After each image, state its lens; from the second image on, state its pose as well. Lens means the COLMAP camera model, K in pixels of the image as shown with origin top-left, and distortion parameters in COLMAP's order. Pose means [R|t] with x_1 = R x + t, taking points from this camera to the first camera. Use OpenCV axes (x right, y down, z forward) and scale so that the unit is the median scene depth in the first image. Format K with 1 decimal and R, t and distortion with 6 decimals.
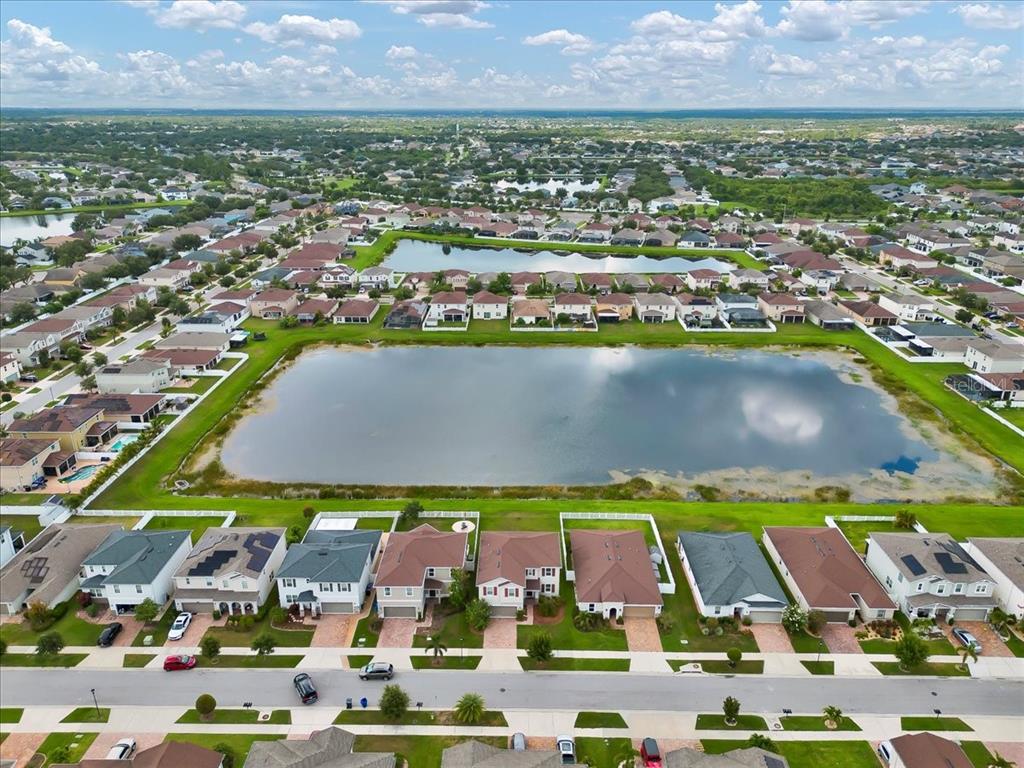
lens RADIAL K [[727.8, 0, 513.3], [0, 727.8, 384.2], [0, 0, 1]] dist [0.057244, -0.048607]
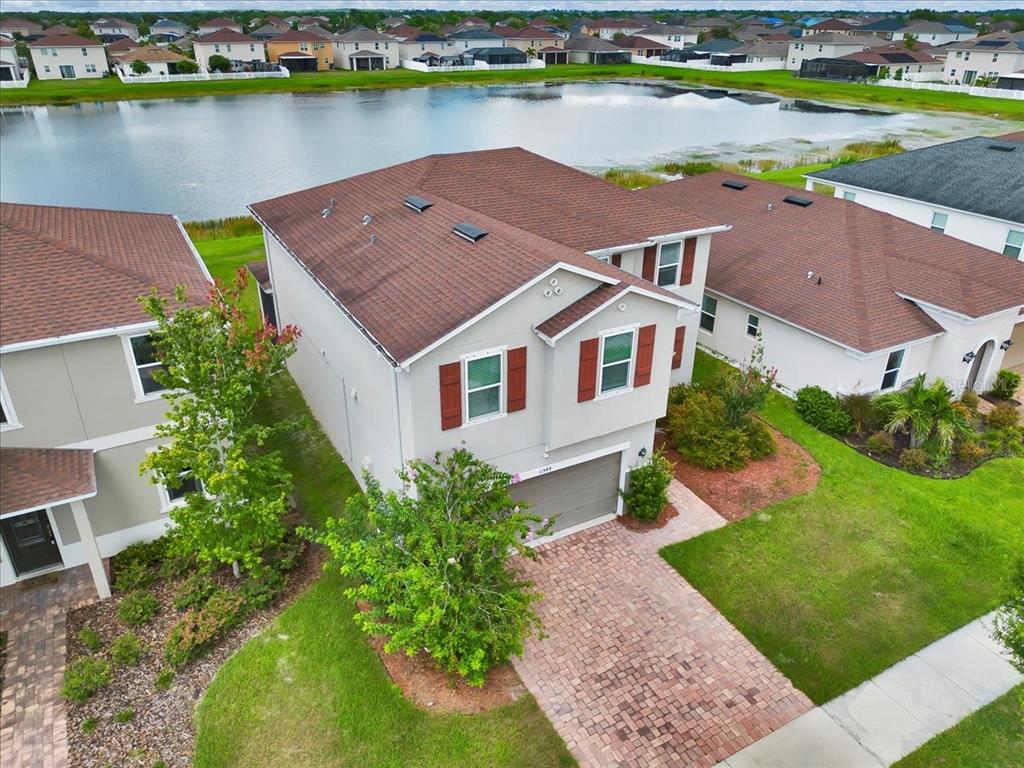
lens RADIAL K [[735.1, 0, 506.0], [0, 735.1, 381.3], [0, 0, 1]] dist [0.057364, -0.078301]
pose [[0.876634, -0.219248, 0.428303, -0.085888], [0.178276, 0.974798, 0.134112, 0.255645], [-0.446913, -0.041211, 0.893628, 0.845410]]
